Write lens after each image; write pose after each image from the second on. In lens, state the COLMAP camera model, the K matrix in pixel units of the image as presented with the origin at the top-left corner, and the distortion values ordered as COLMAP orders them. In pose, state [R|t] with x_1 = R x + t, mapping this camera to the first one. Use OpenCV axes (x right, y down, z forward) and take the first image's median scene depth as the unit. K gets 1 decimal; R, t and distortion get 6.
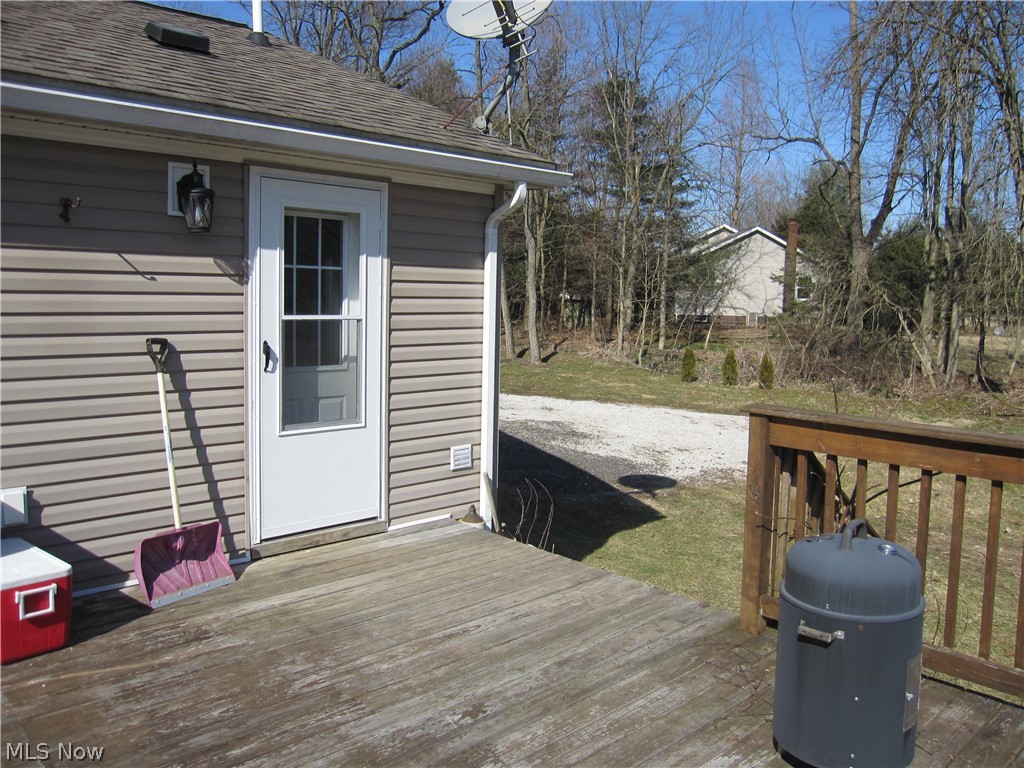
lens RADIAL K [[843.9, 0, 509.9], [0, 843.9, 375.0], [0, 0, 1]] dist [-0.058053, 0.008018]
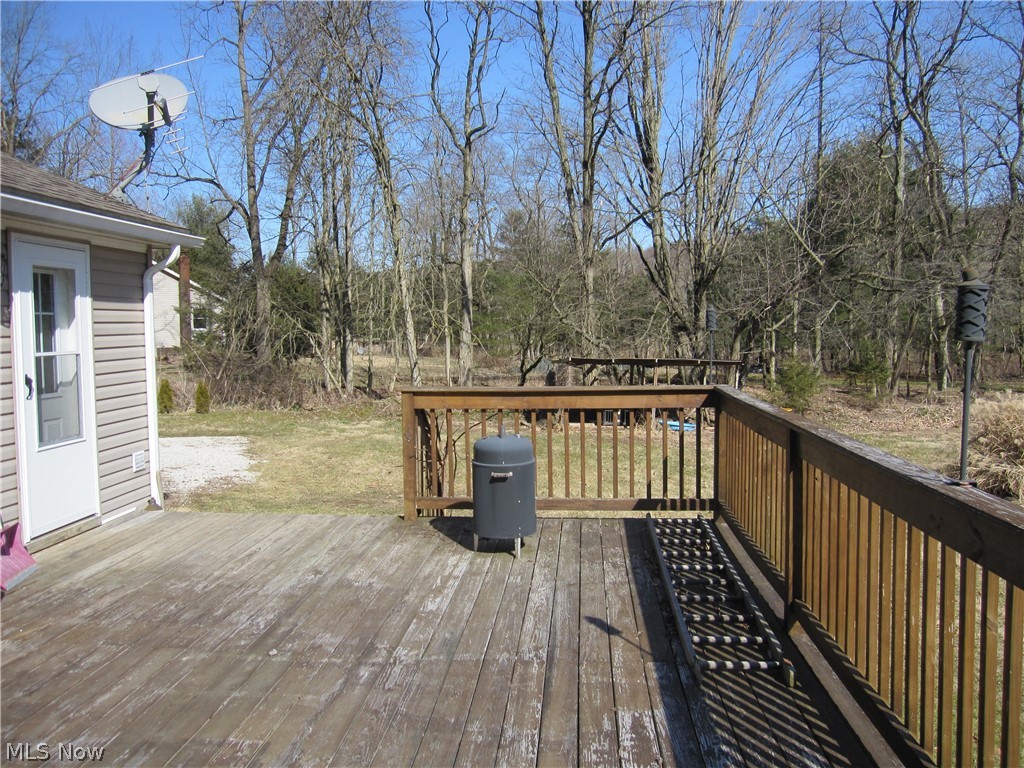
lens RADIAL K [[843.9, 0, 514.0], [0, 843.9, 381.8], [0, 0, 1]] dist [-0.058053, 0.008018]
pose [[0.746778, -0.073016, 0.661054, -0.546596], [0.090639, 0.995855, 0.007603, 0.025128], [-0.658869, 0.054239, 0.750300, -0.366561]]
